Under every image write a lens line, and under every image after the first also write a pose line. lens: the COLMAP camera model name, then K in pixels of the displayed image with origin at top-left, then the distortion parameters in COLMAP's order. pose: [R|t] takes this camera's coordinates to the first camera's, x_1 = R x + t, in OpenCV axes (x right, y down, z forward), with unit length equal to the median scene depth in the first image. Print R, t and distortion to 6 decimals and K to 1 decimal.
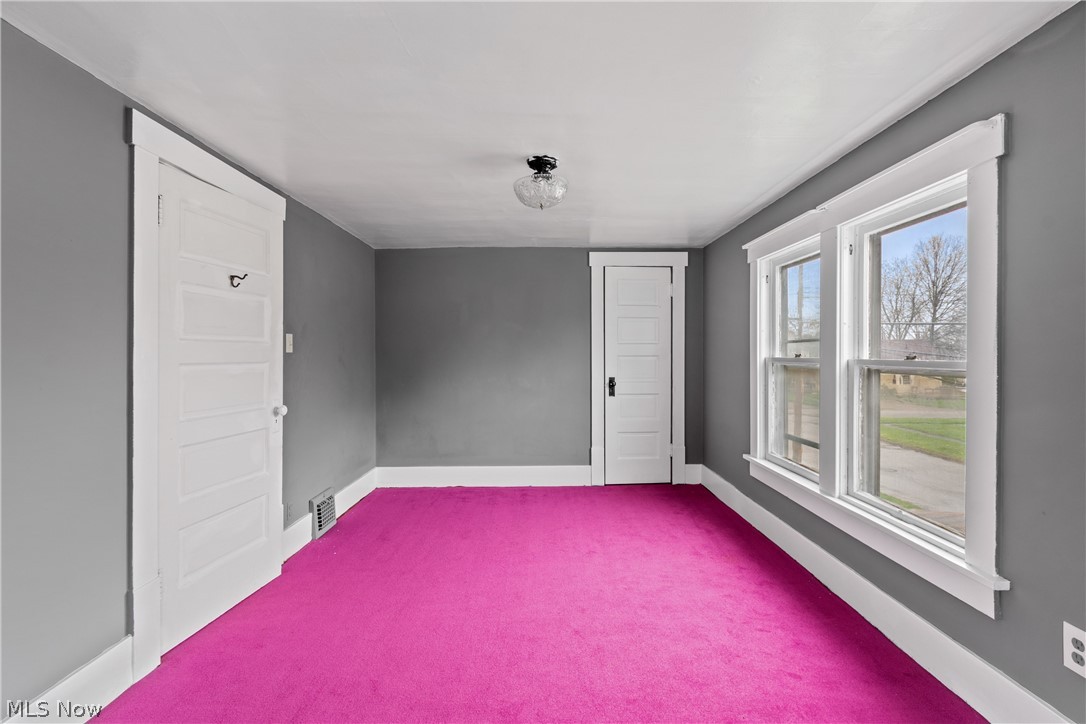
lens RADIAL K [[472.8, 0, 553.7], [0, 472.8, 353.3], [0, 0, 1]] dist [-0.000186, -0.000737]
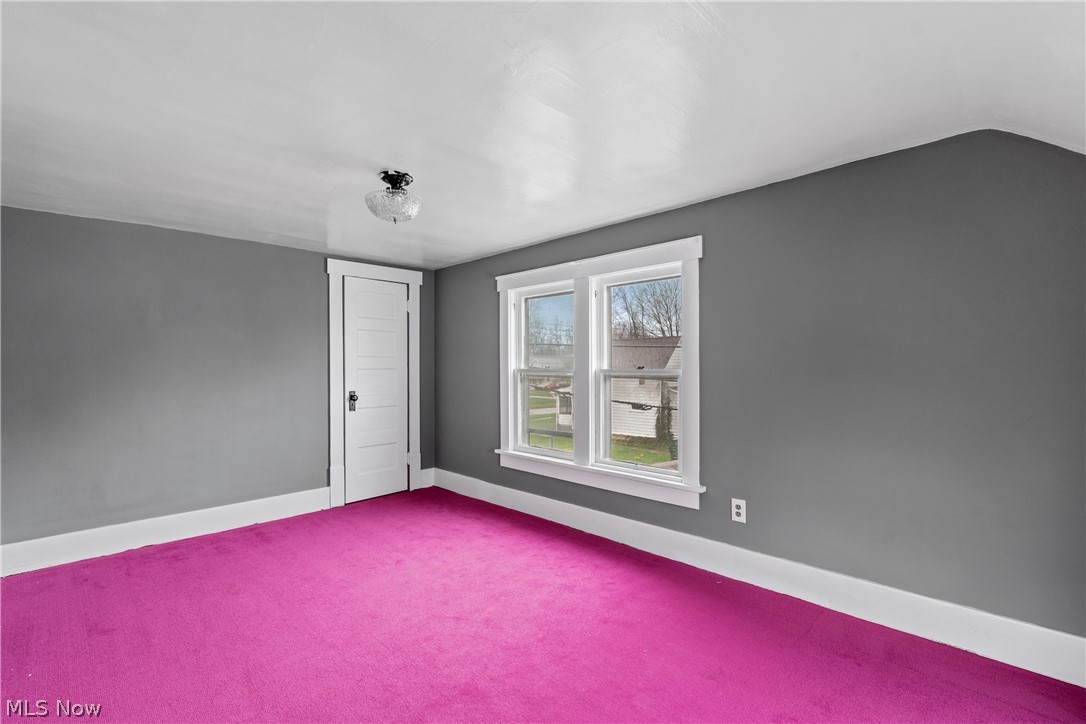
lens RADIAL K [[479.1, 0, 543.0], [0, 479.1, 362.0], [0, 0, 1]] dist [-0.001687, -0.000528]
pose [[0.722929, 0.002874, 0.690916, -0.372383], [0.004599, 0.999949, -0.008971, 0.002009], [-0.690907, 0.009663, 0.722879, 0.032026]]
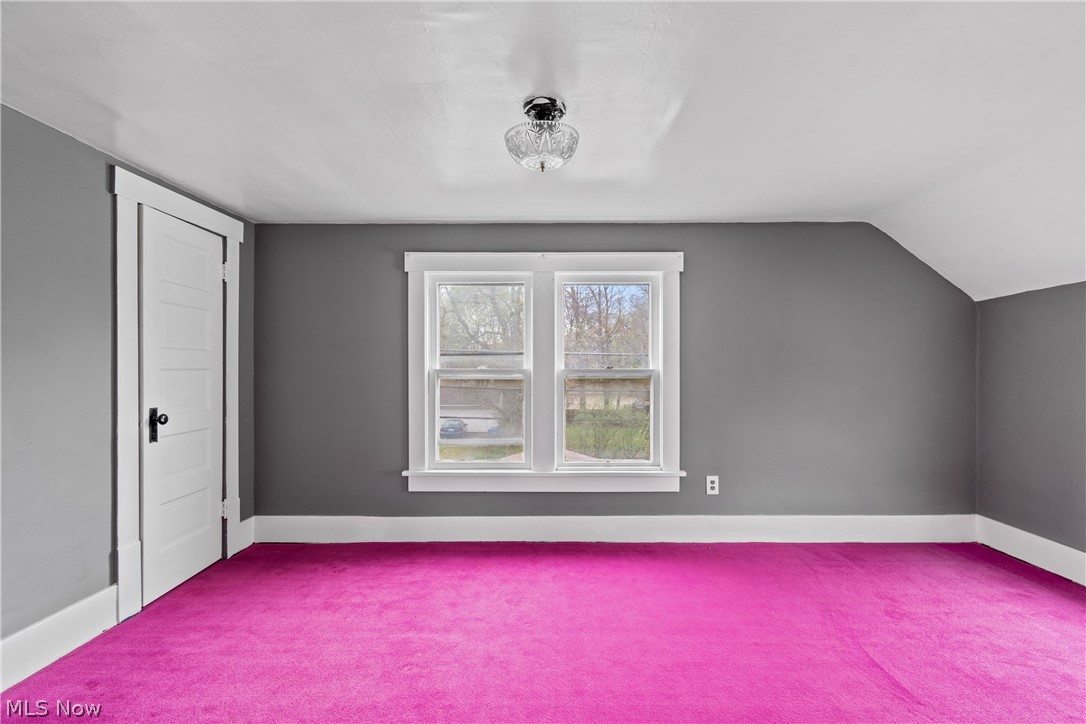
lens RADIAL K [[484.1, 0, 541.1], [0, 484.1, 363.7], [0, 0, 1]] dist [-0.001150, -0.000500]
pose [[0.039717, 0.008968, 0.999171, -0.584988], [0.002091, 0.999957, -0.009058, 0.006797], [-0.999209, 0.002449, 0.039697, 0.717365]]
